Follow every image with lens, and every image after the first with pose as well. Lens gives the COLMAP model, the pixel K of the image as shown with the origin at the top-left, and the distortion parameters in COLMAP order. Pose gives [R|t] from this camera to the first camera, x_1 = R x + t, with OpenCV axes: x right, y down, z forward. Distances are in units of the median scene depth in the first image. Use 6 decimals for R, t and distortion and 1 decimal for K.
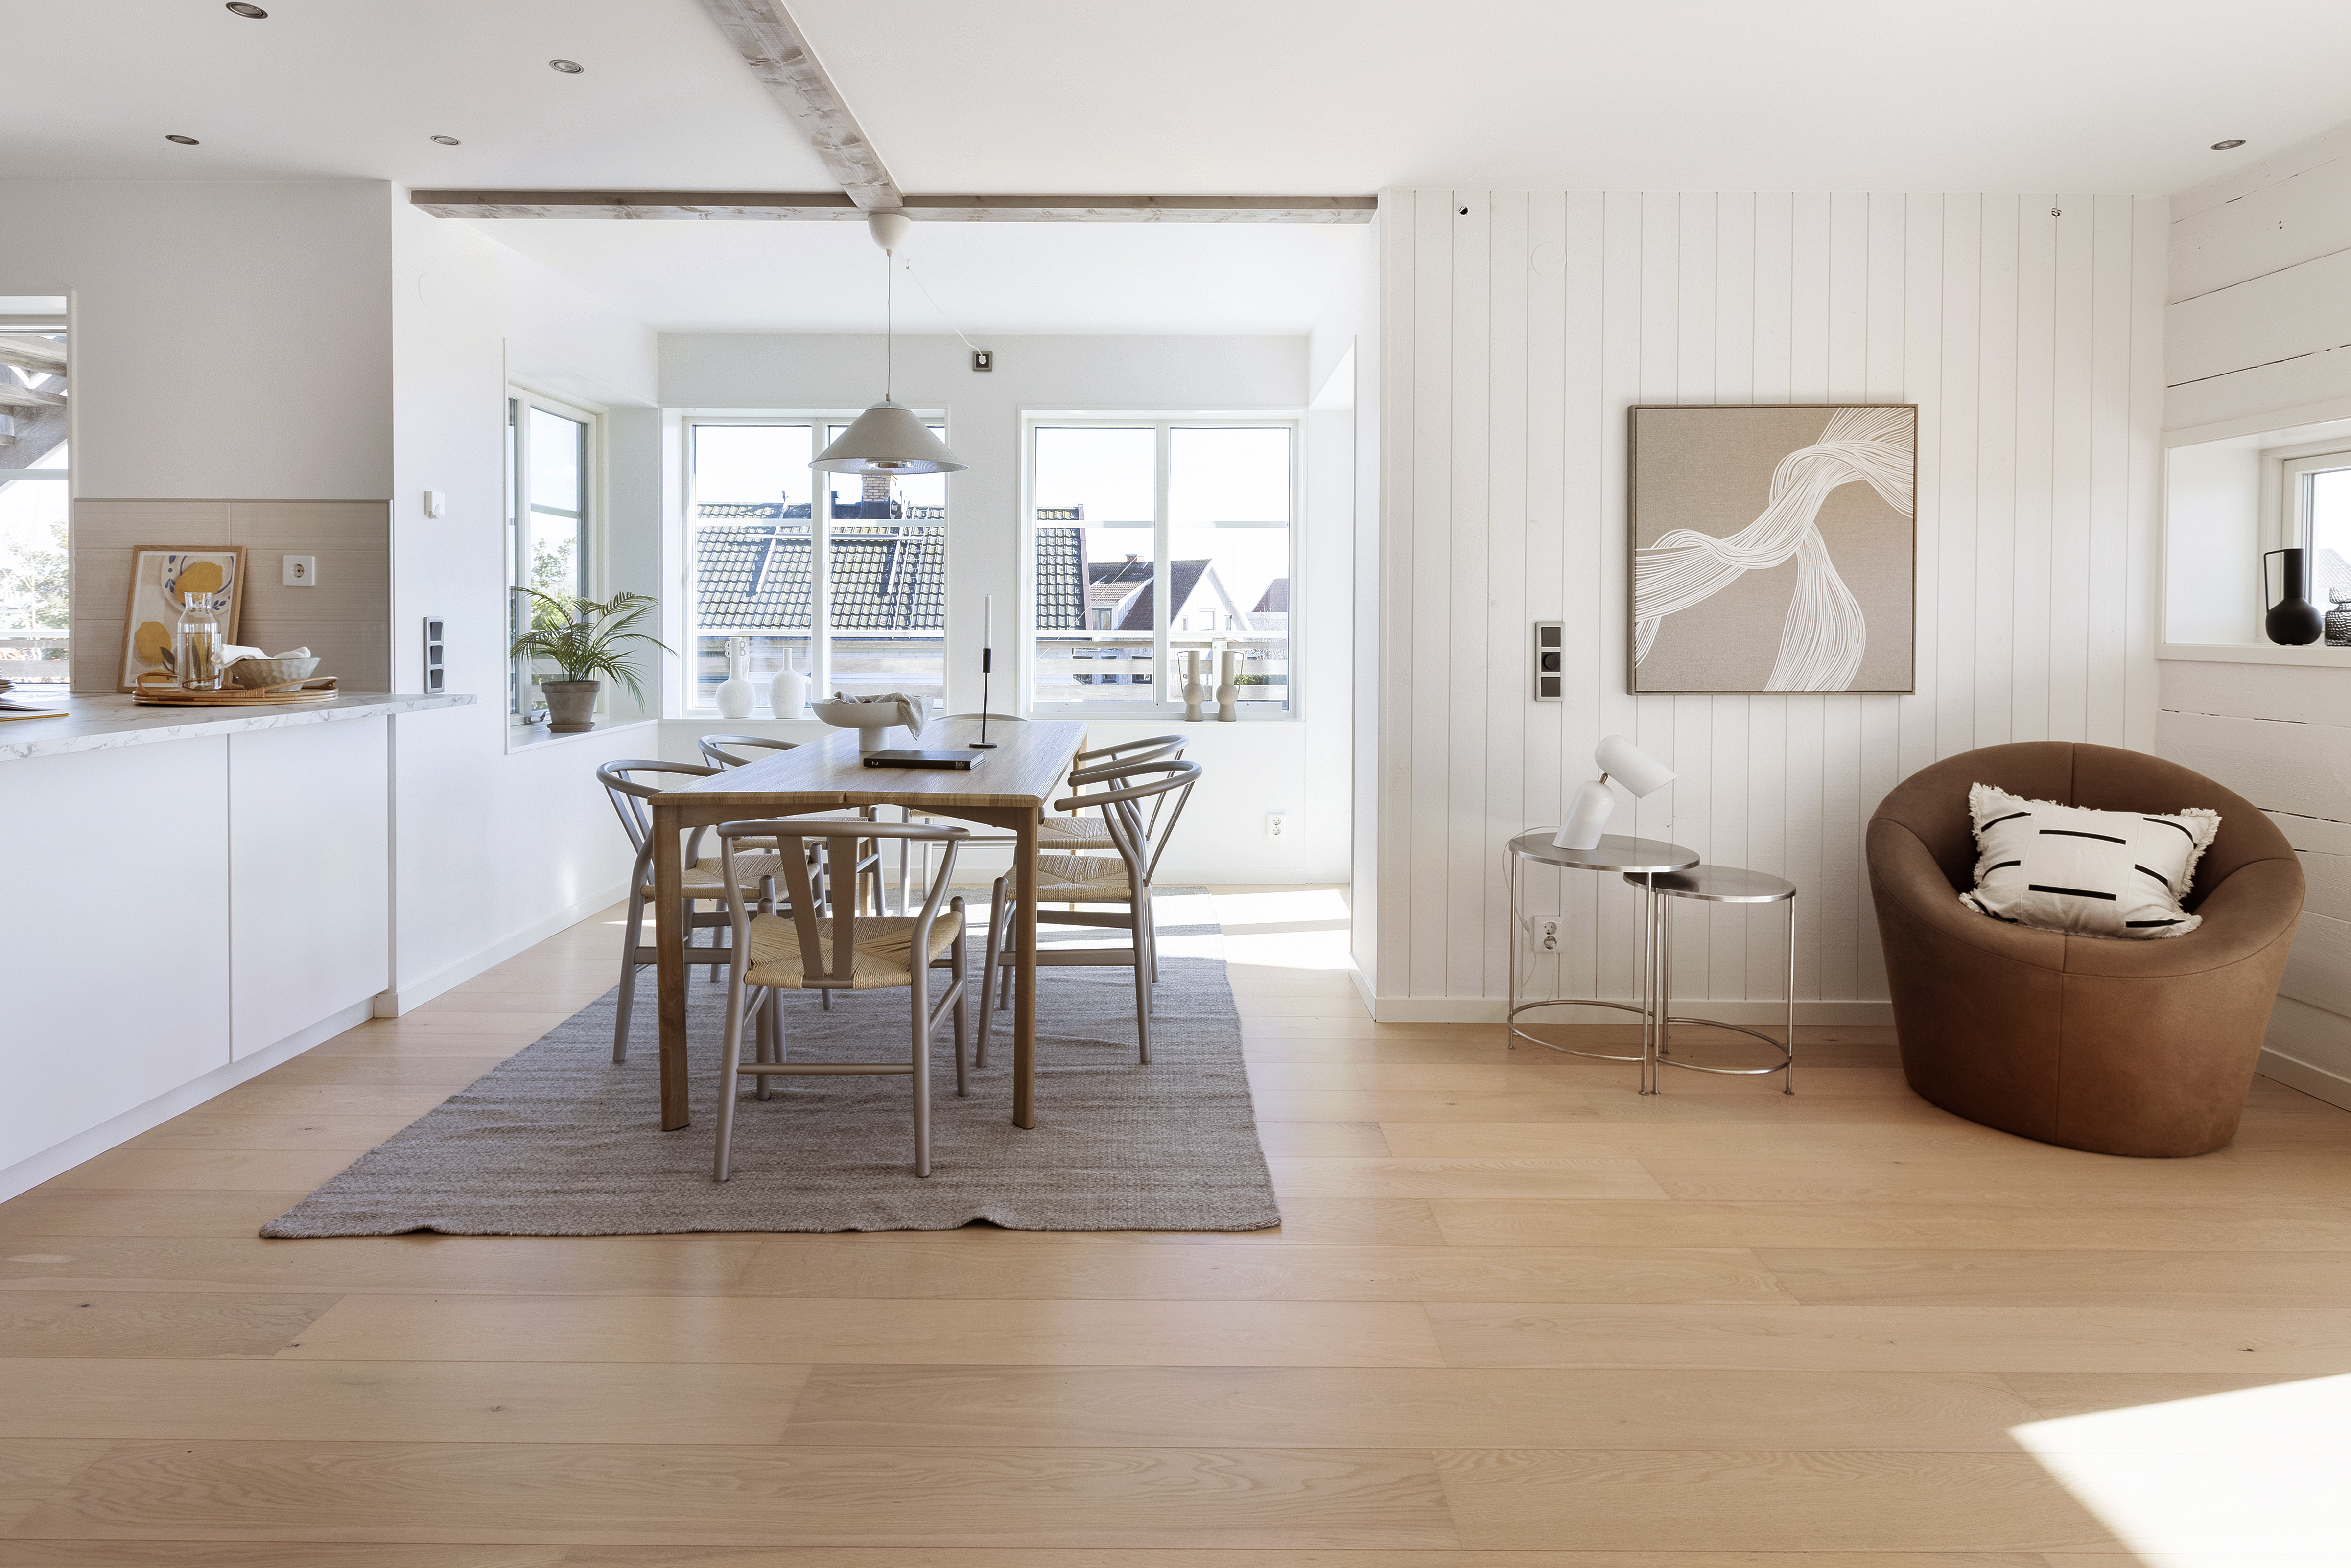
lens RADIAL K [[1301.7, 0, 1077.4], [0, 1301.7, 649.7], [0, 0, 1]] dist [-0.012203, 0.001099]
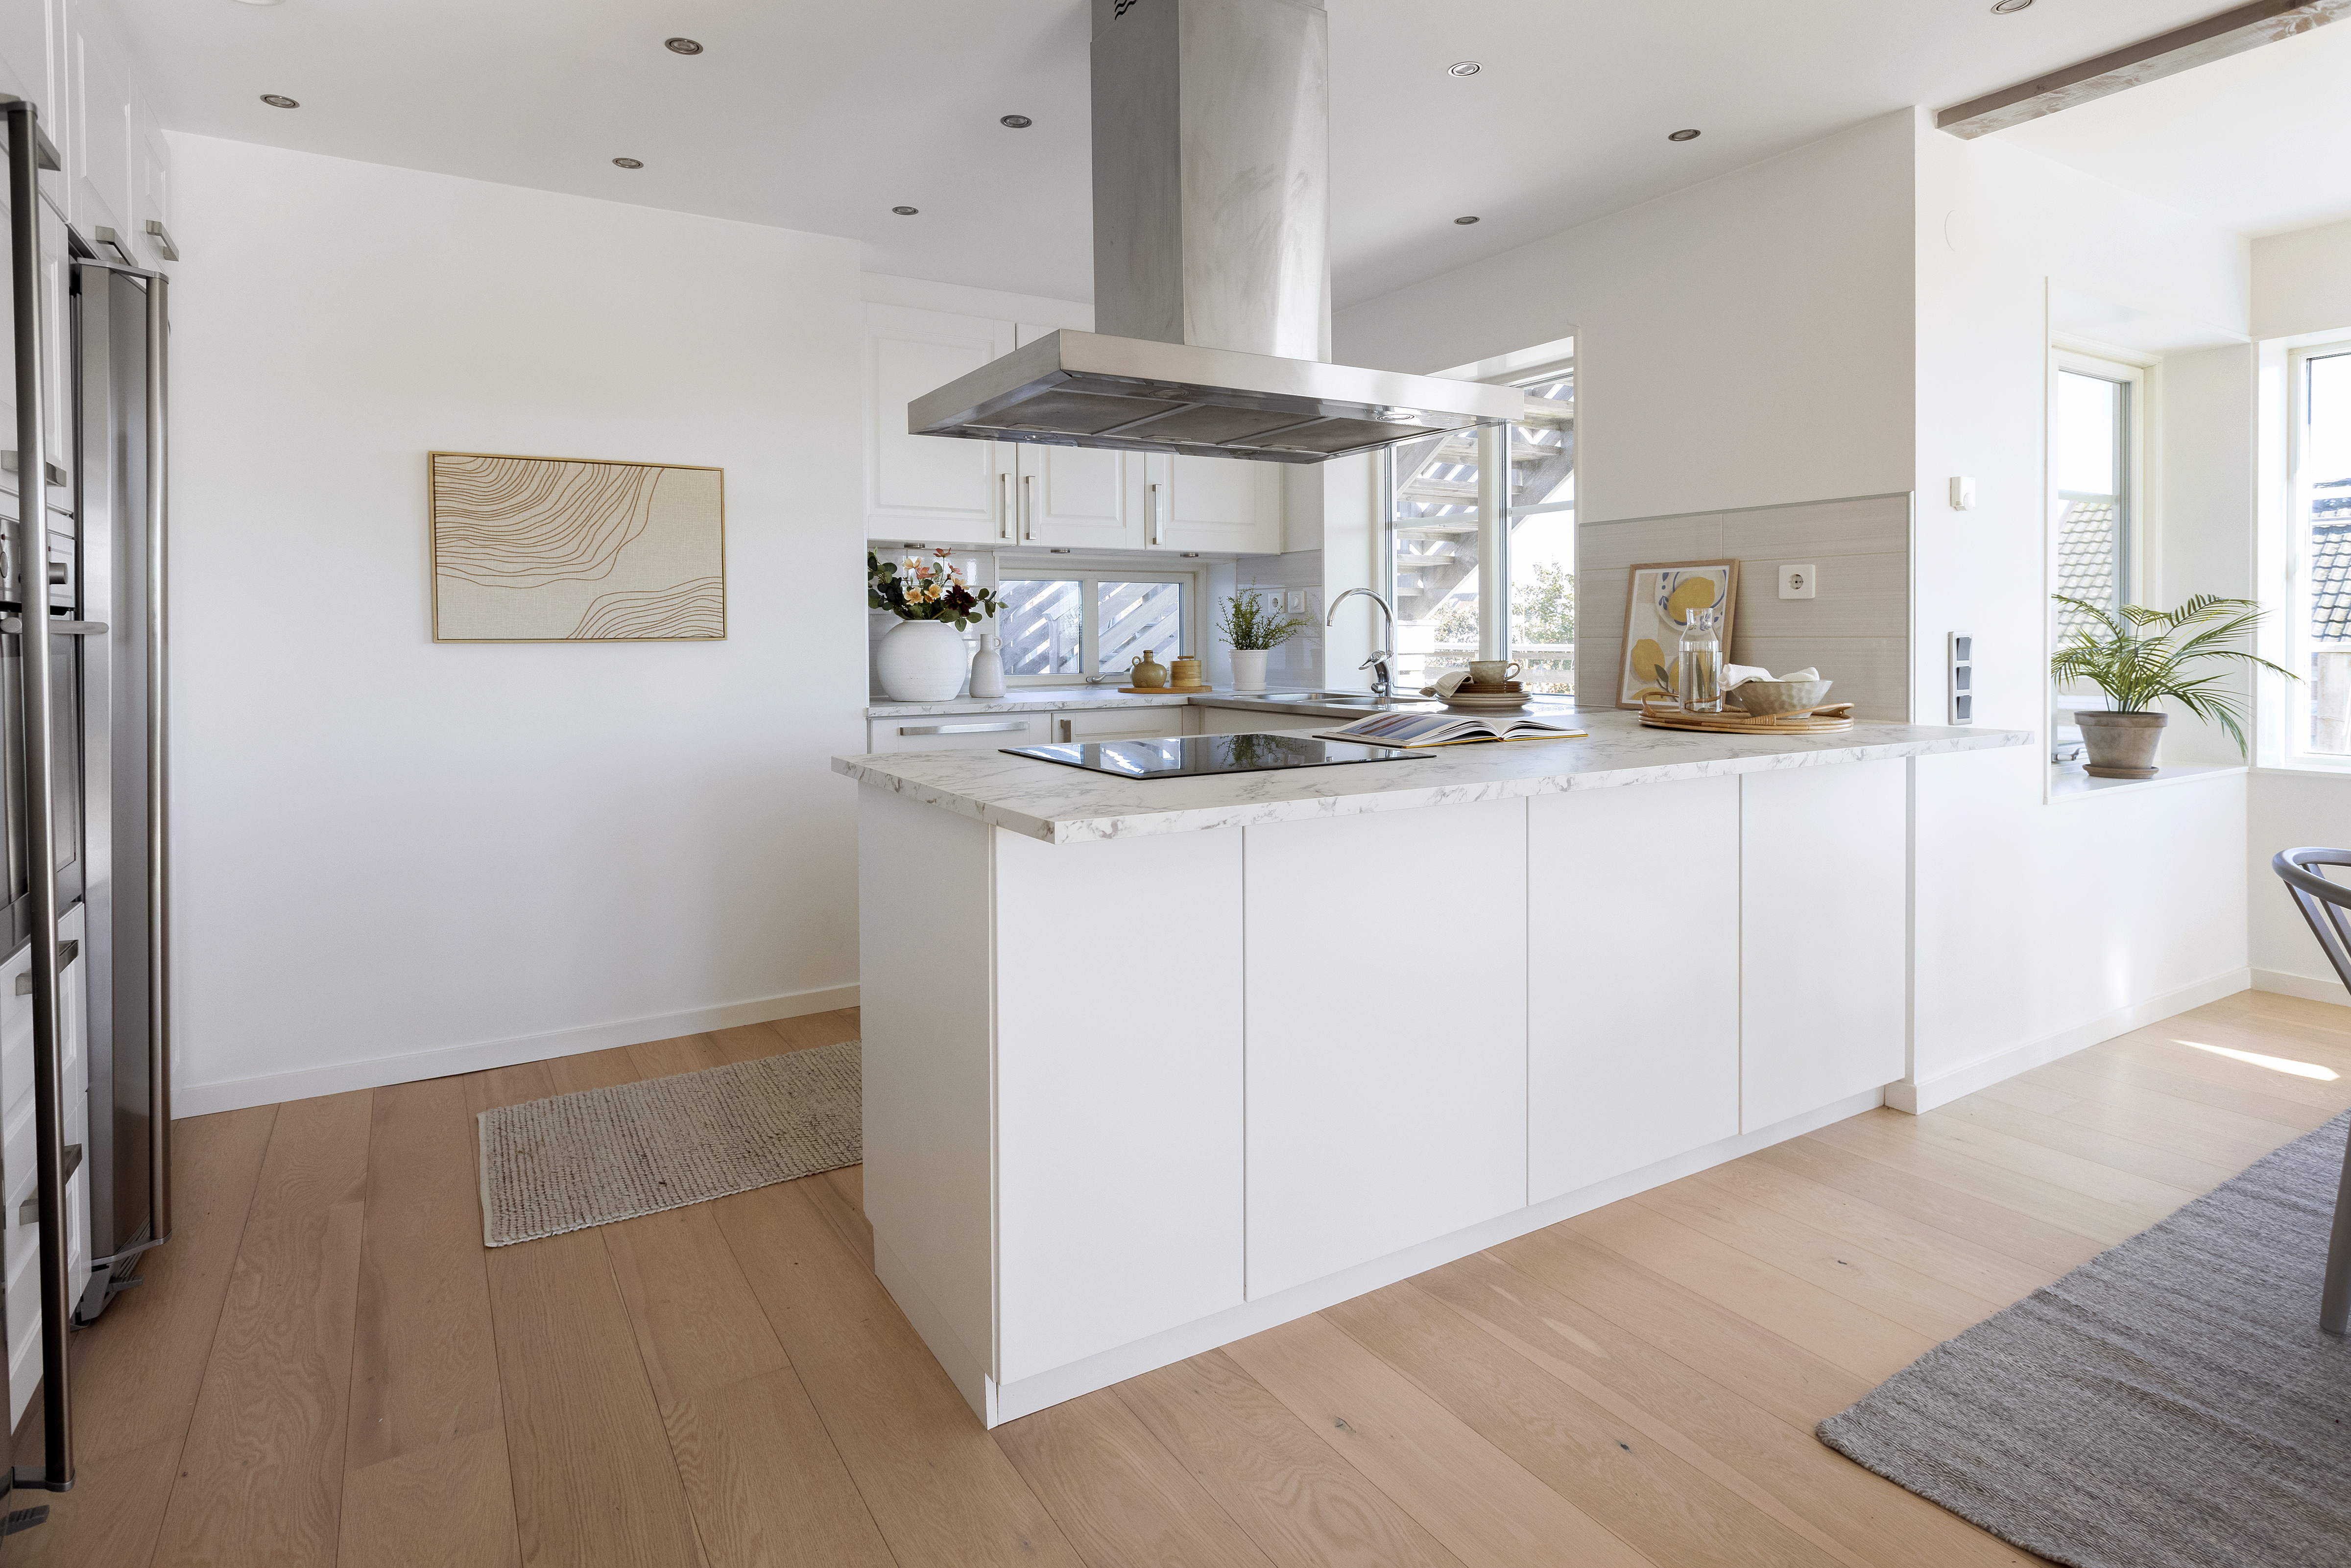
lens RADIAL K [[1199.0, 0, 1166.3], [0, 1199.0, 647.4], [0, 0, 1]] dist [0.003636, -0.001168]
pose [[0.567081, -0.001095, -0.823661, -0.166340], [-0.009212, 0.999928, -0.007672, -0.005034], [0.823610, 0.011938, 0.567030, 0.171035]]
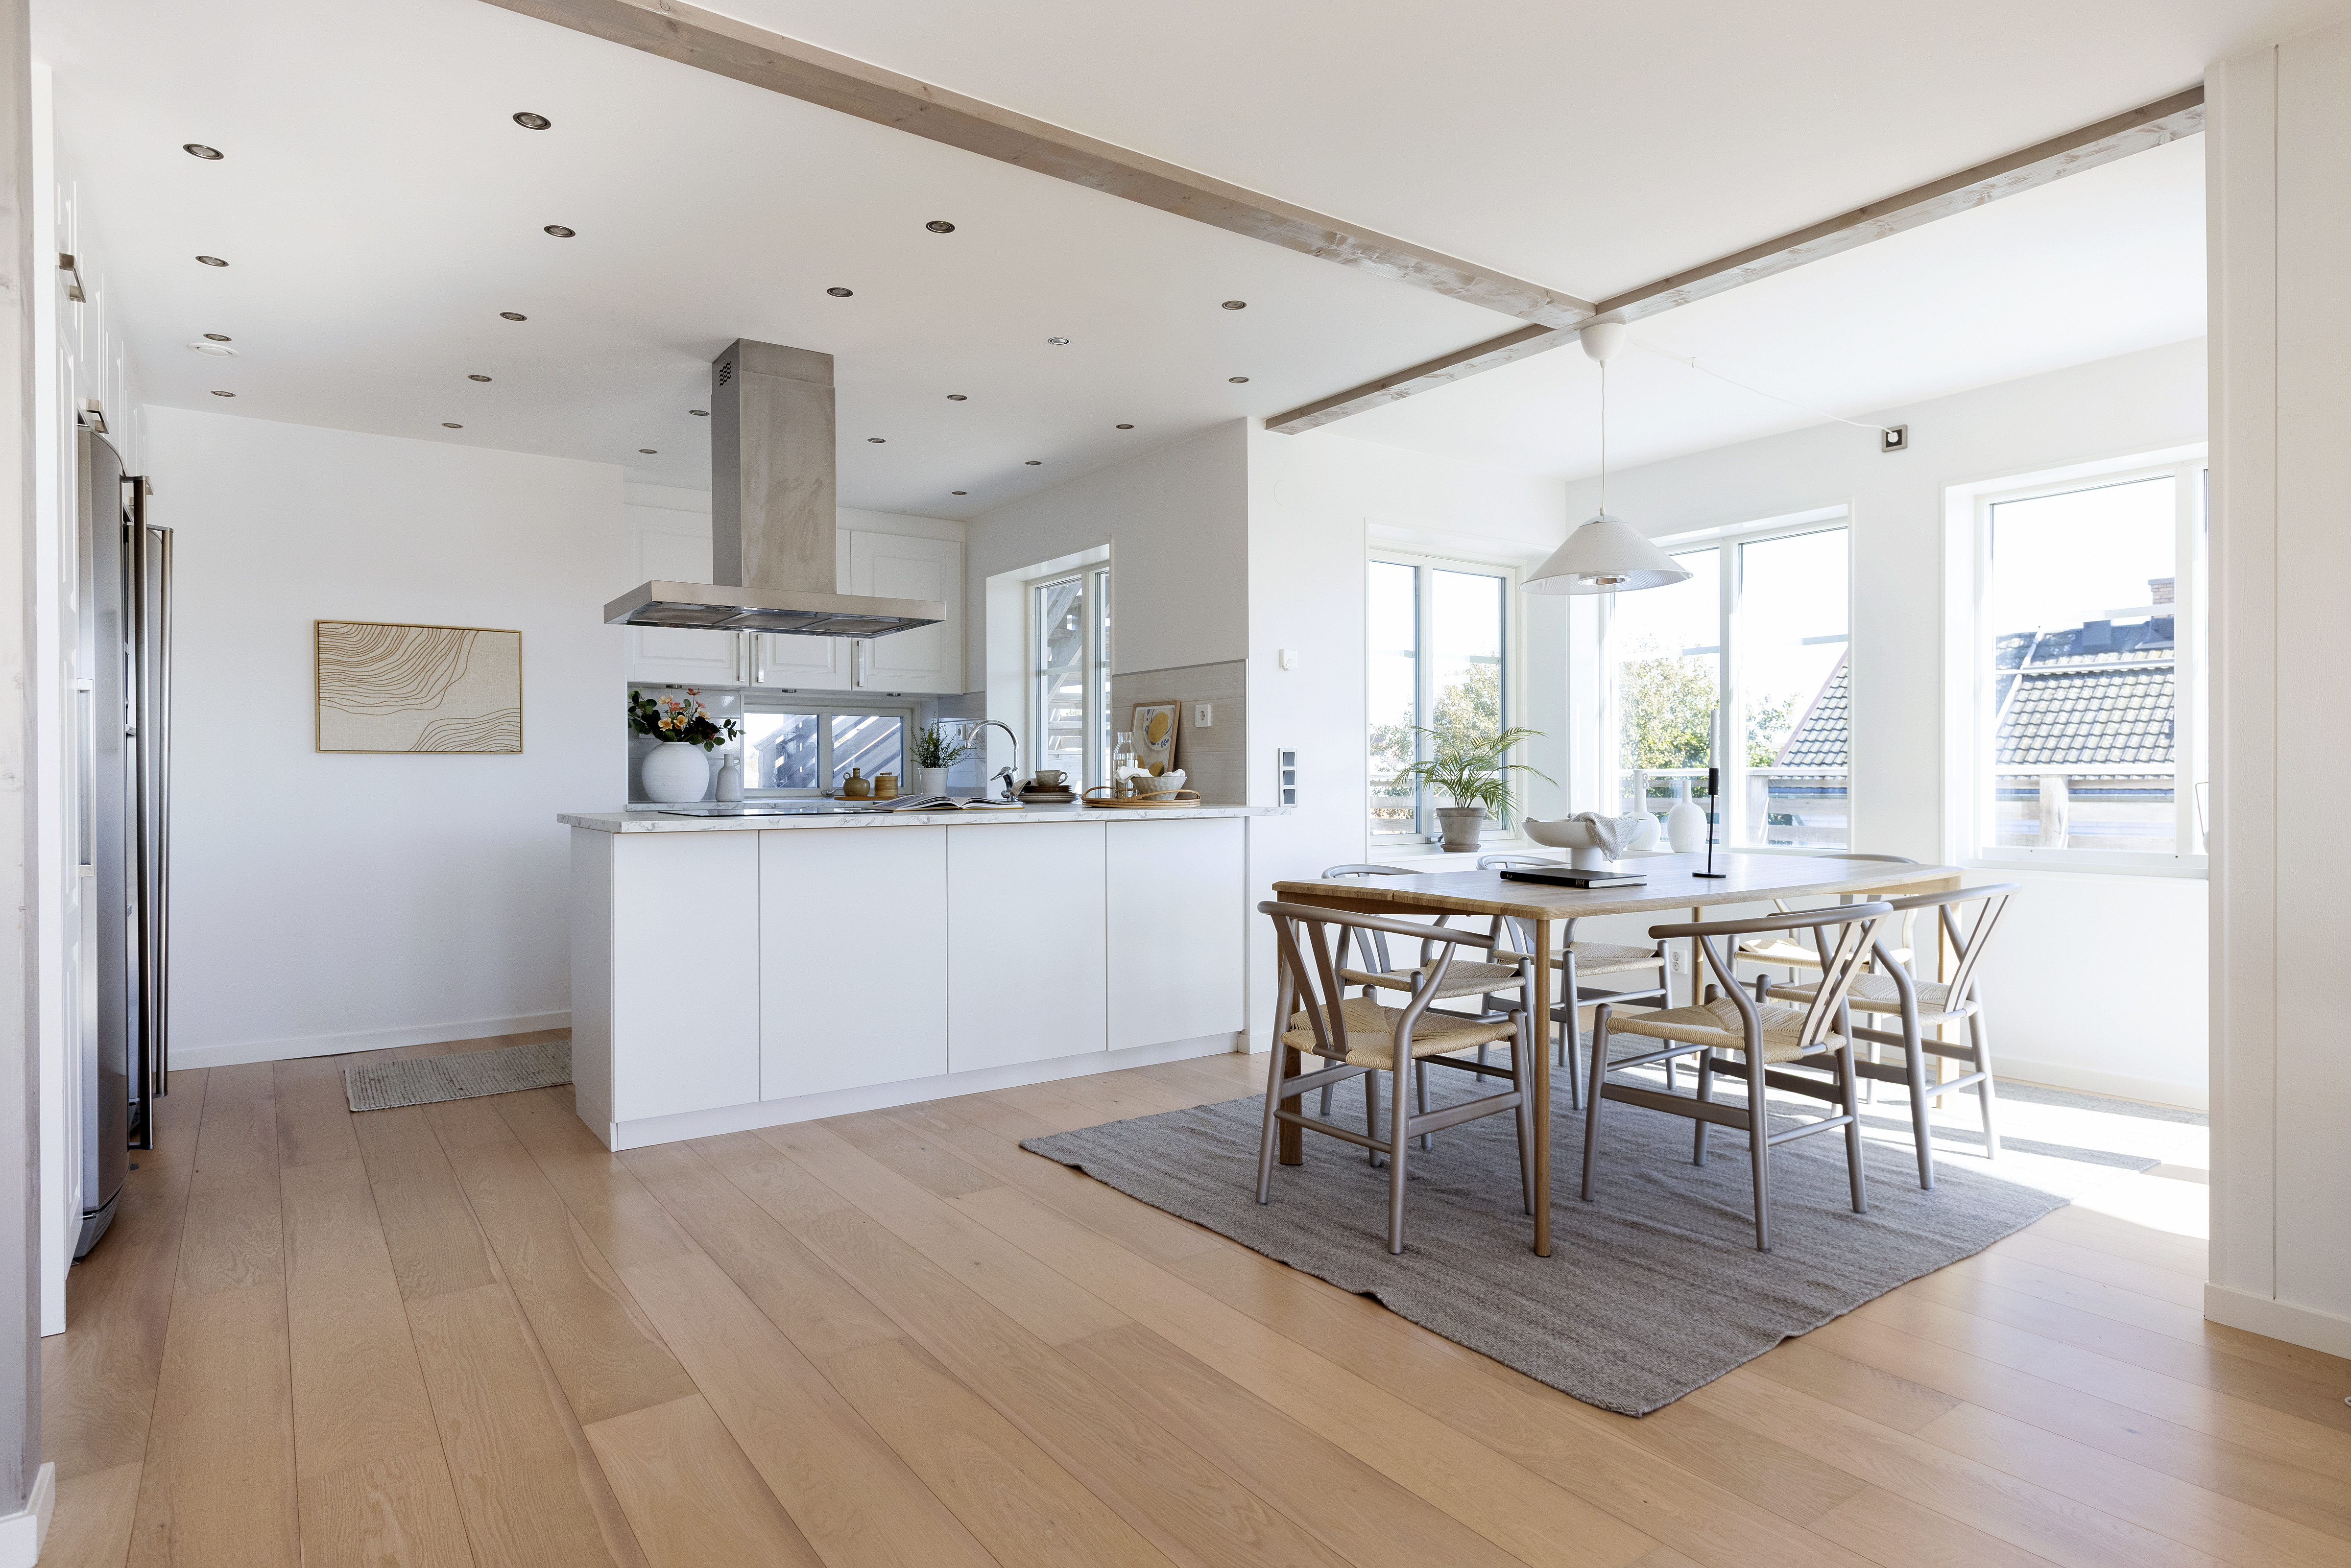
lens RADIAL K [[1175.8, 0, 985.8], [0, 1175.8, 775.5], [0, 0, 1]] dist [-0.000901, 0.000720]
pose [[0.552564, -0.001527, -0.833469, 0.319651], [-0.017193, 0.999765, -0.013230, 0.023280], [0.833293, 0.021641, 0.552407, 0.121867]]
